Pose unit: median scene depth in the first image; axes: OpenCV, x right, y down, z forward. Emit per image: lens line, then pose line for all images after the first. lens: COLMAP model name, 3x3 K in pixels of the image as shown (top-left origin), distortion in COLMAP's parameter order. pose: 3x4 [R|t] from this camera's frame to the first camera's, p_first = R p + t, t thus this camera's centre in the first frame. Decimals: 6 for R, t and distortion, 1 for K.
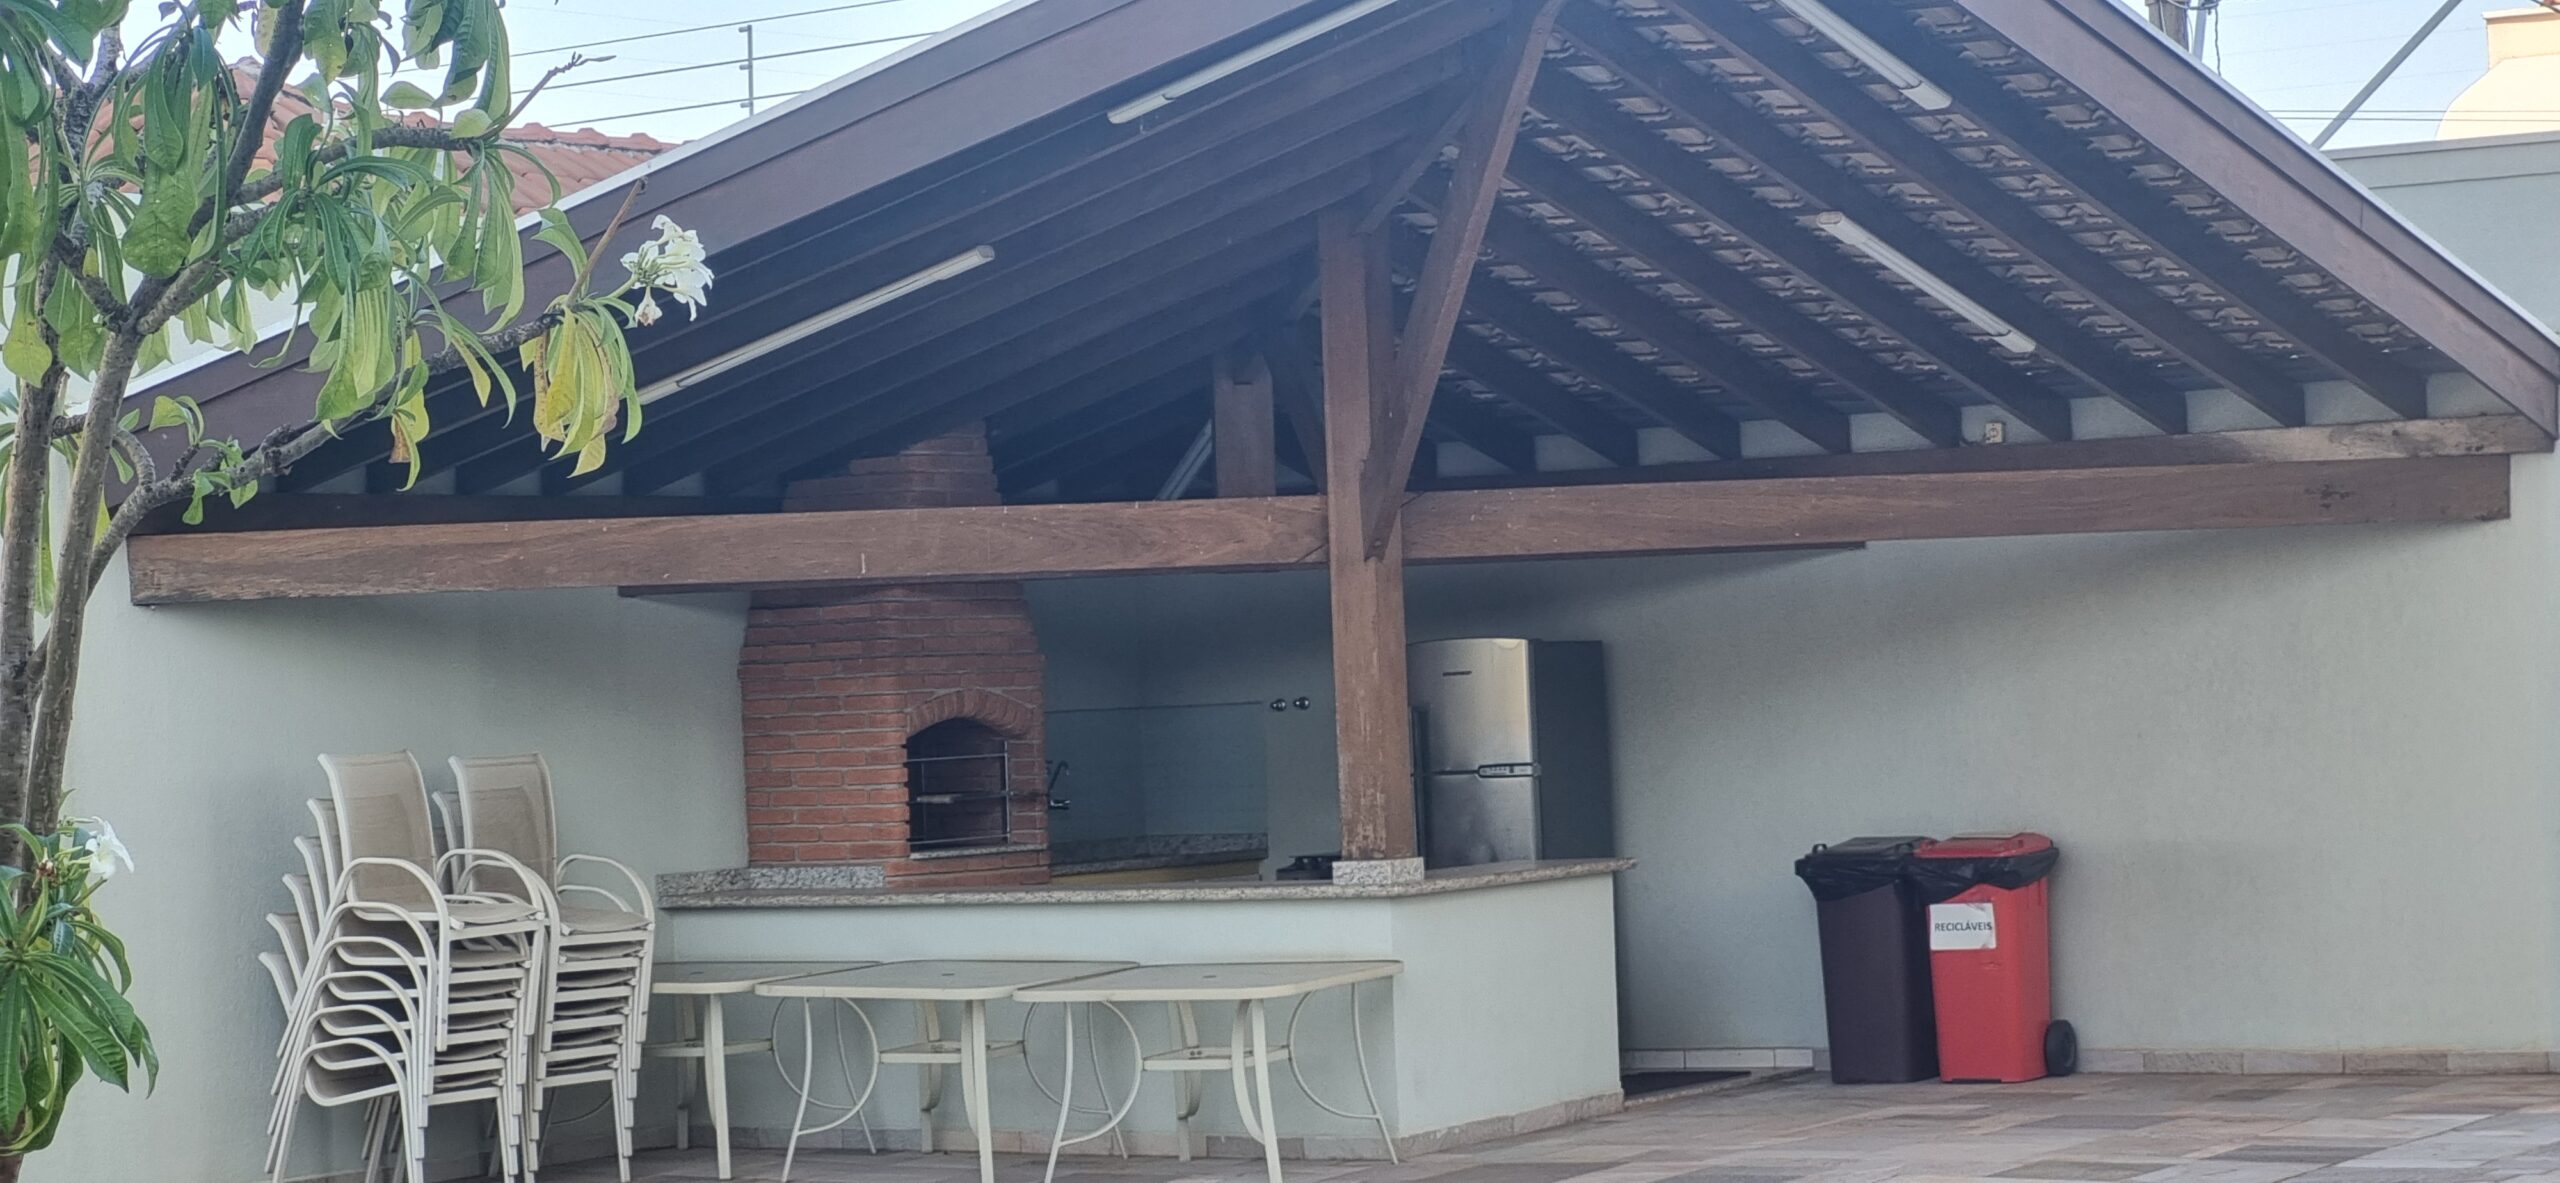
lens RADIAL K [[6084.9, 0, 1280.0], [0, 6084.9, 591.5], [0, 0, 1]] dist [-0.061374, 0.767083]
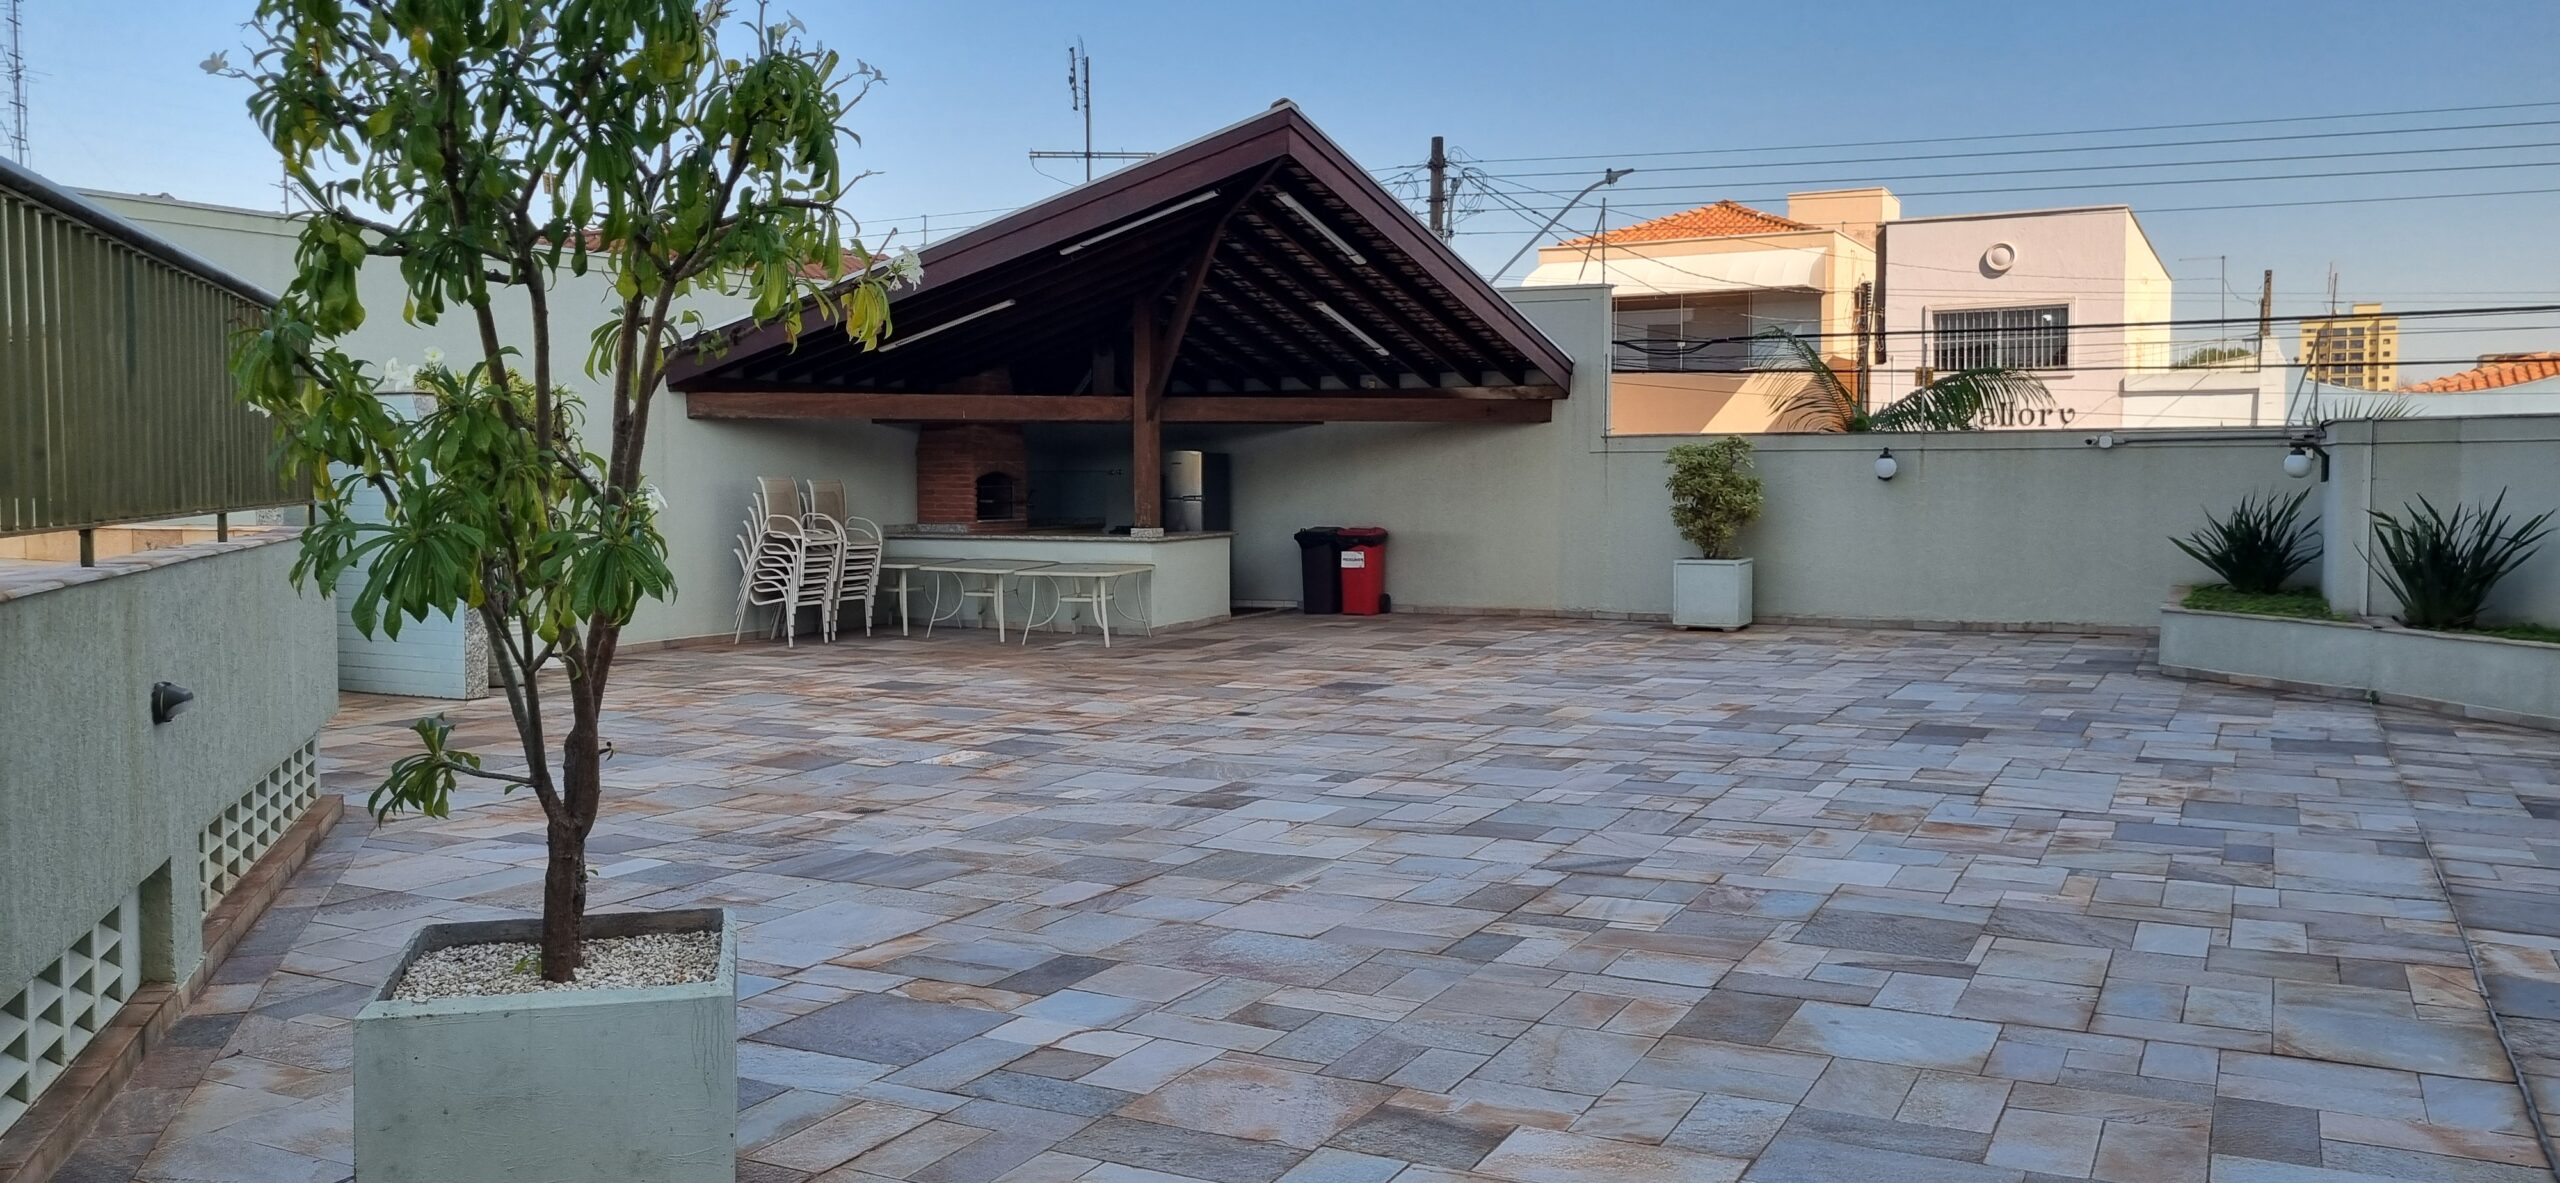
lens RADIAL K [[1883.2, 0, 1283.7], [0, 1883.2, 567.0], [0, 0, 1]] dist [0.045288, -0.034734]
pose [[0.993189, 0.032351, 0.111935, -0.018043], [-0.038998, 0.997571, 0.057715, 0.009431], [-0.109796, -0.061687, 0.992038, 0.135125]]
